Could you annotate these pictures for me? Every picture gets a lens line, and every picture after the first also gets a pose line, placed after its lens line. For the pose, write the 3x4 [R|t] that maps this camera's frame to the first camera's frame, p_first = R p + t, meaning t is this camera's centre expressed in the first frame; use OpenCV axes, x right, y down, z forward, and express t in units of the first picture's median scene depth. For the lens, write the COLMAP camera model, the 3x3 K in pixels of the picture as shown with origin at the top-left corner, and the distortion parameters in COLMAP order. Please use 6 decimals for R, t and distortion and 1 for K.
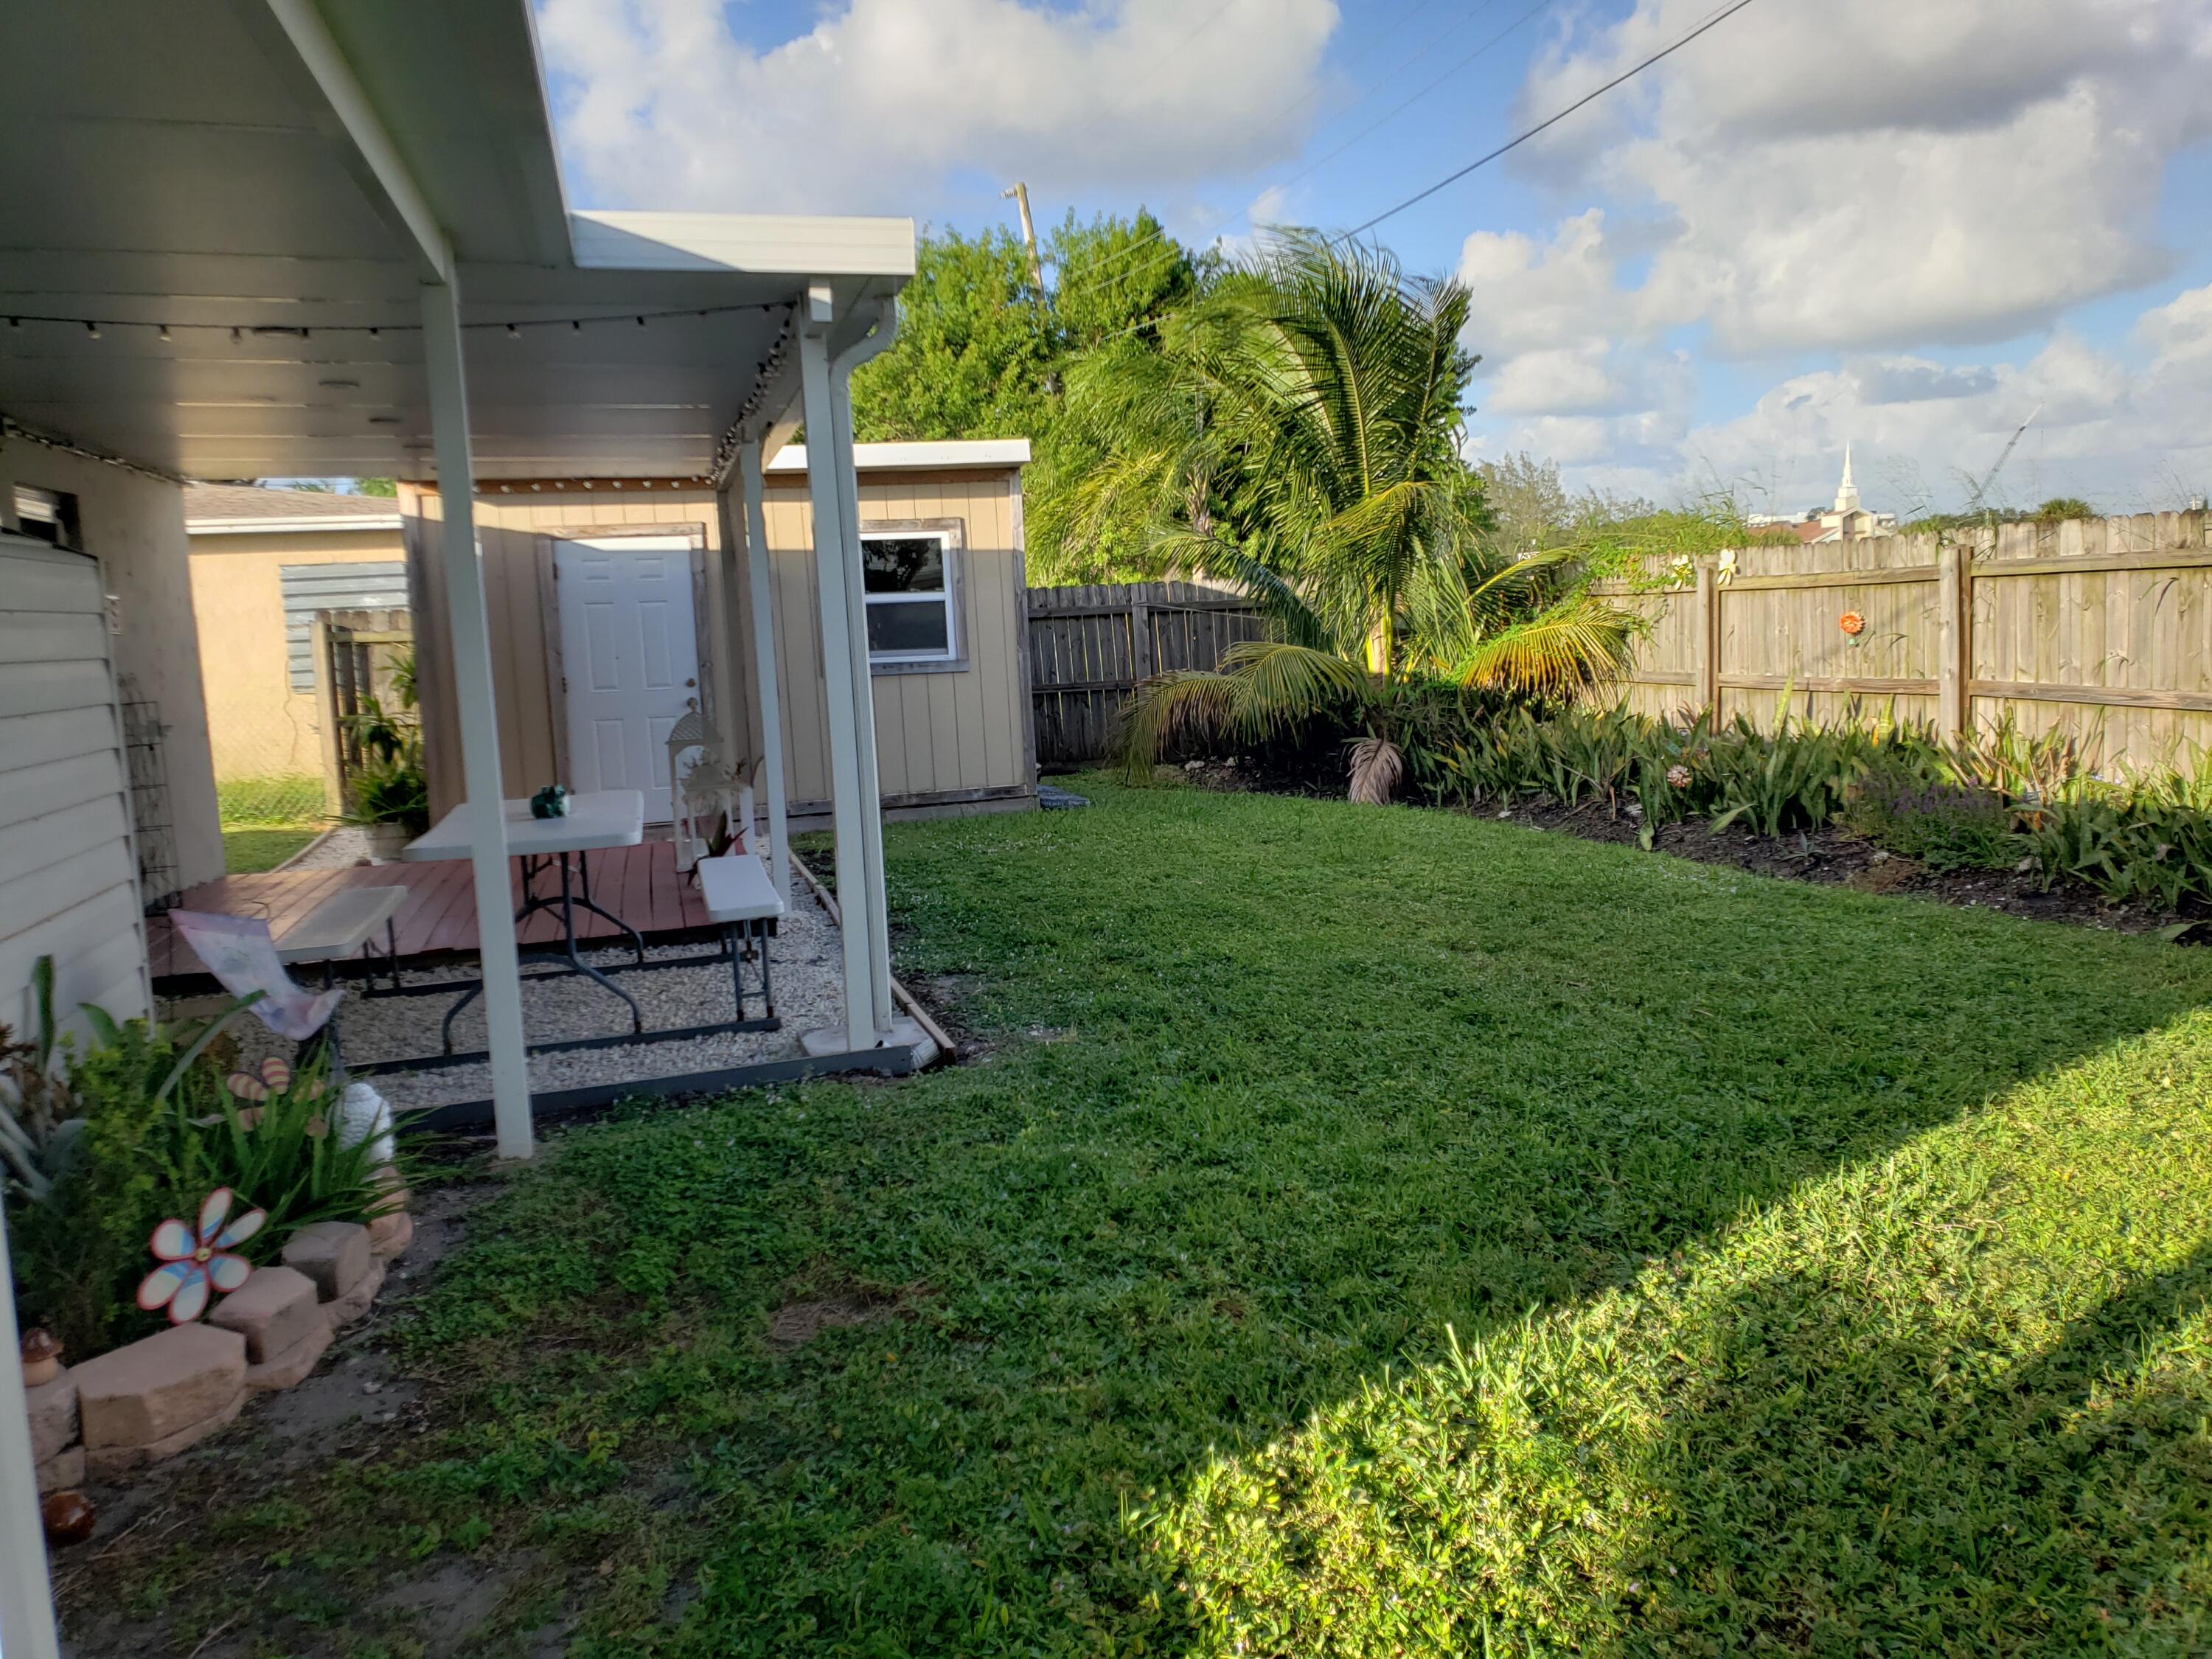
lens RADIAL K [[1644.9, 0, 1104.5], [0, 1644.9, 777.7], [0, 0, 1]] dist [0.076548, -0.108417]
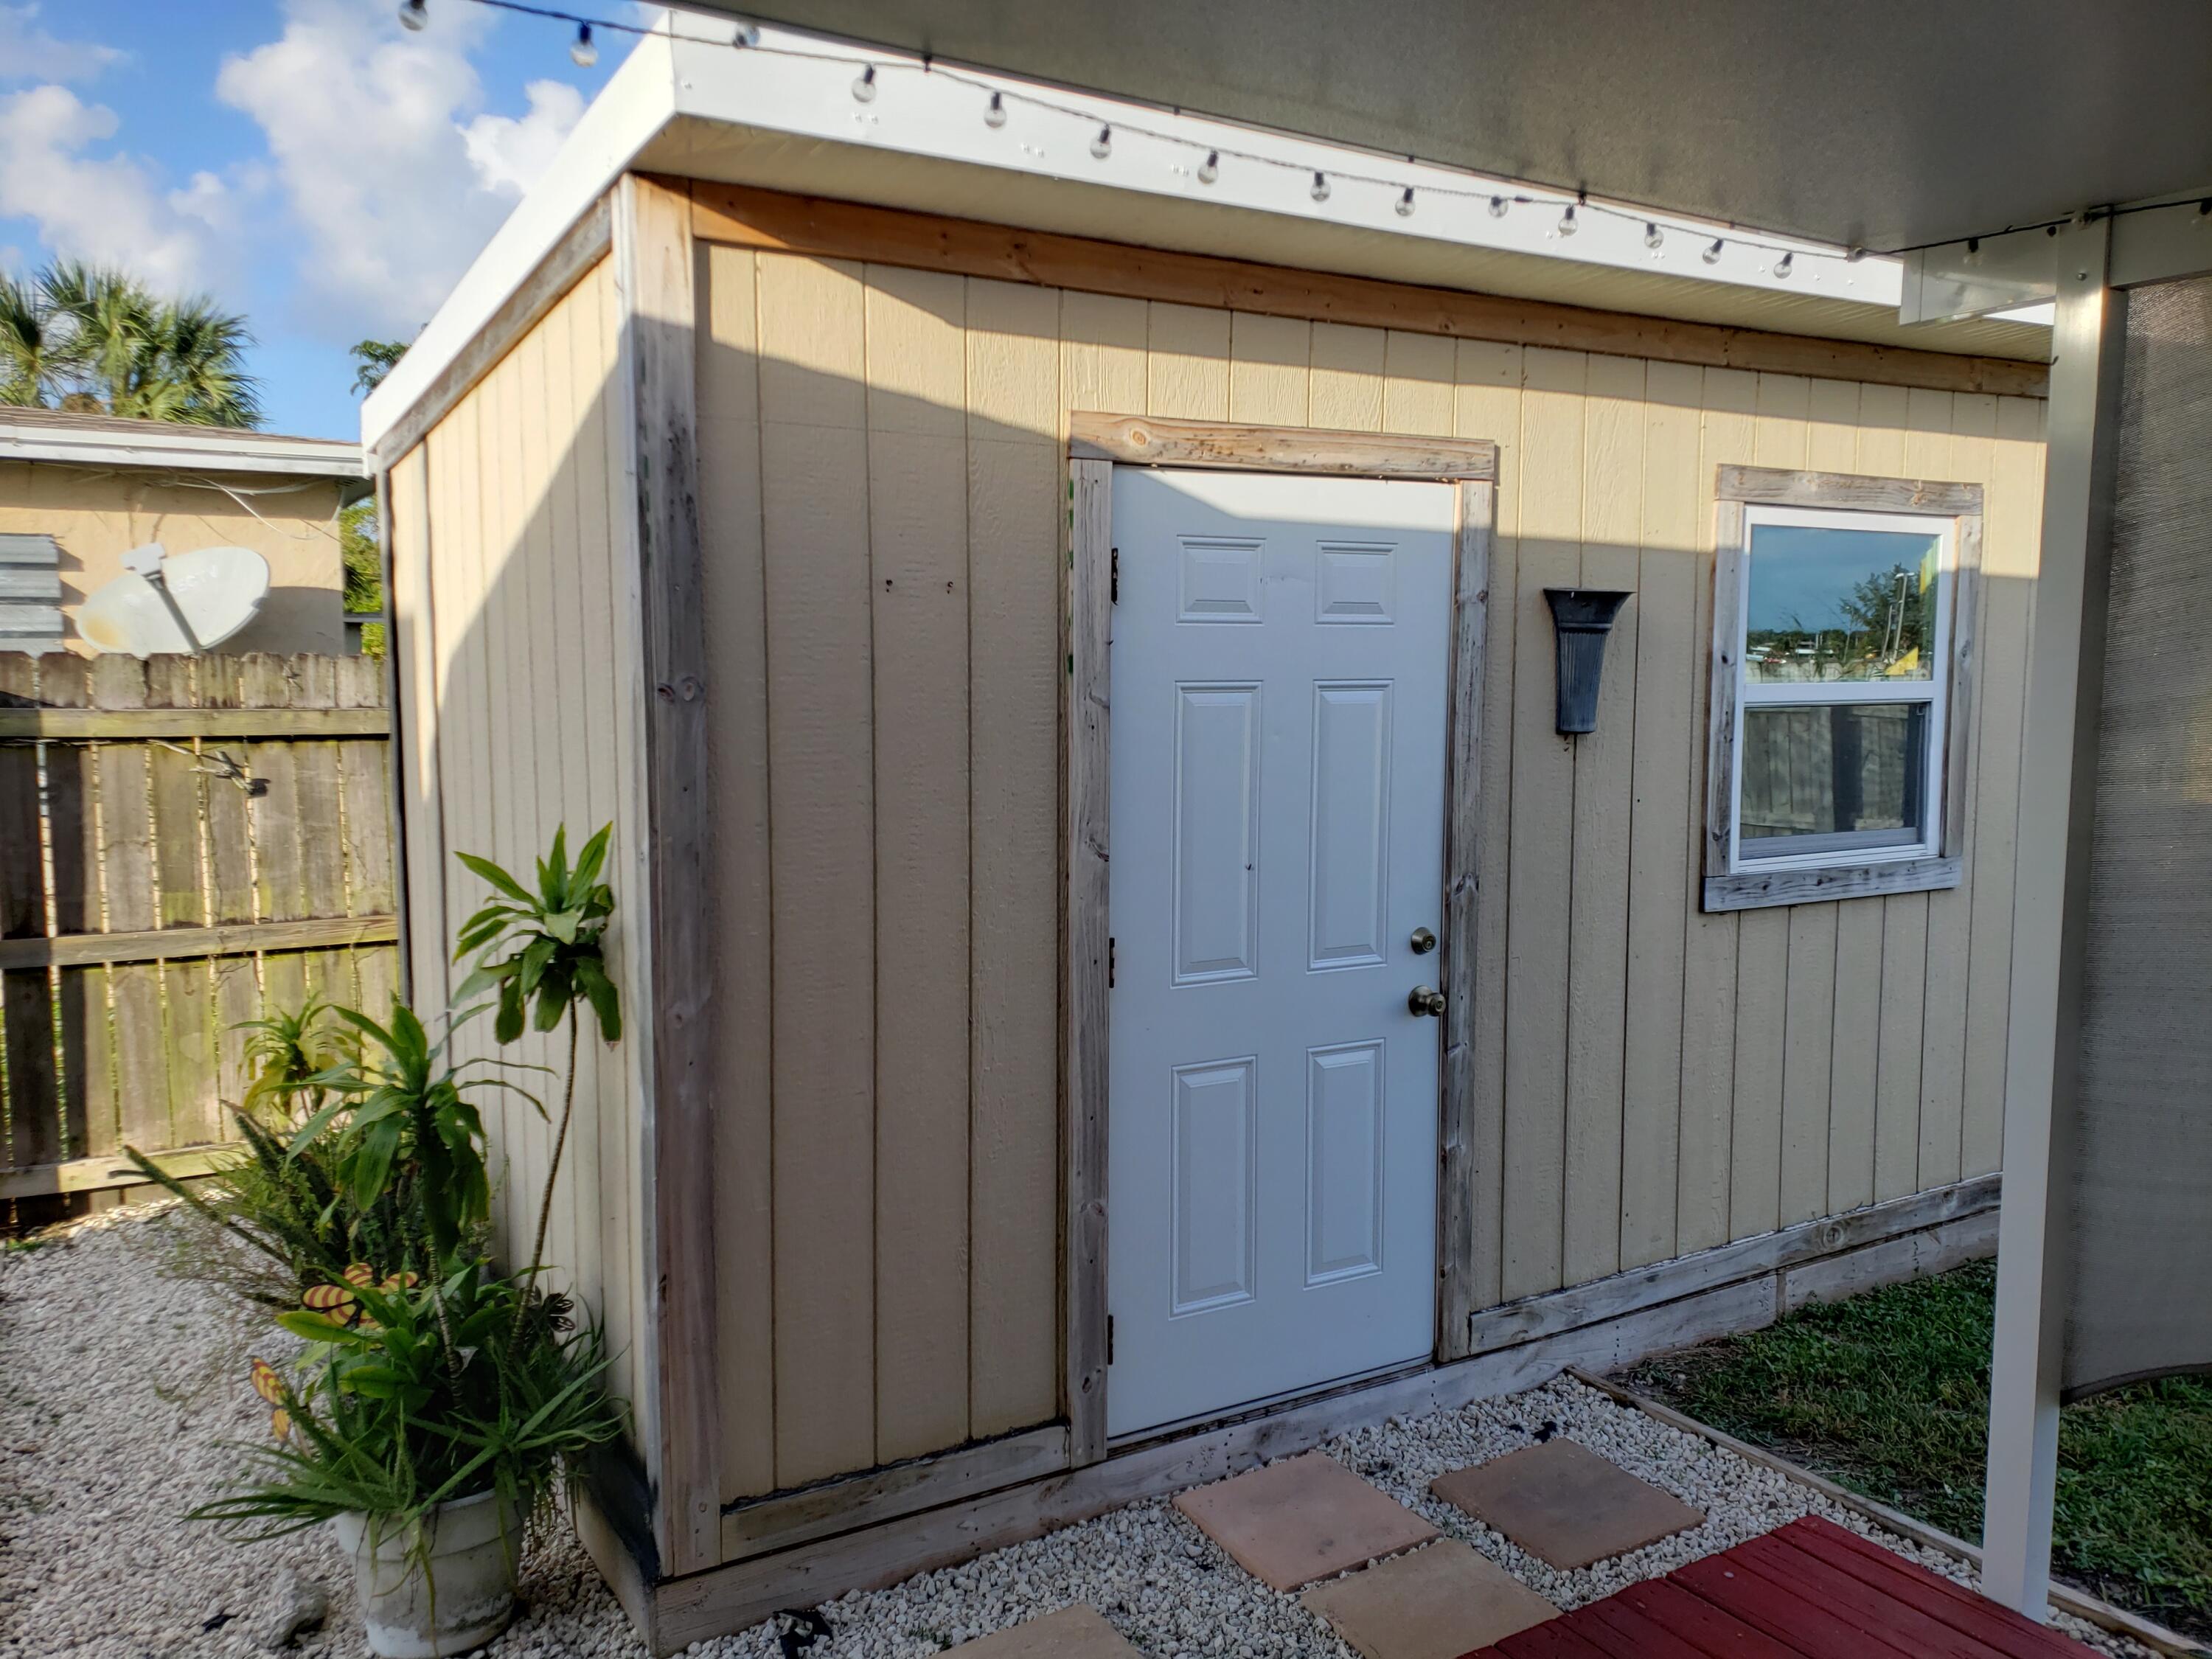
lens RADIAL K [[1685.3, 0, 1033.5], [0, 1685.3, 822.2], [0, 0, 1]] dist [0.027906, -0.004943]
pose [[0.971450, 0.016756, 0.236652, -0.388365], [-0.014674, 0.999837, -0.010554, -0.073824], [-0.236790, 0.006780, 0.971537, 0.675258]]
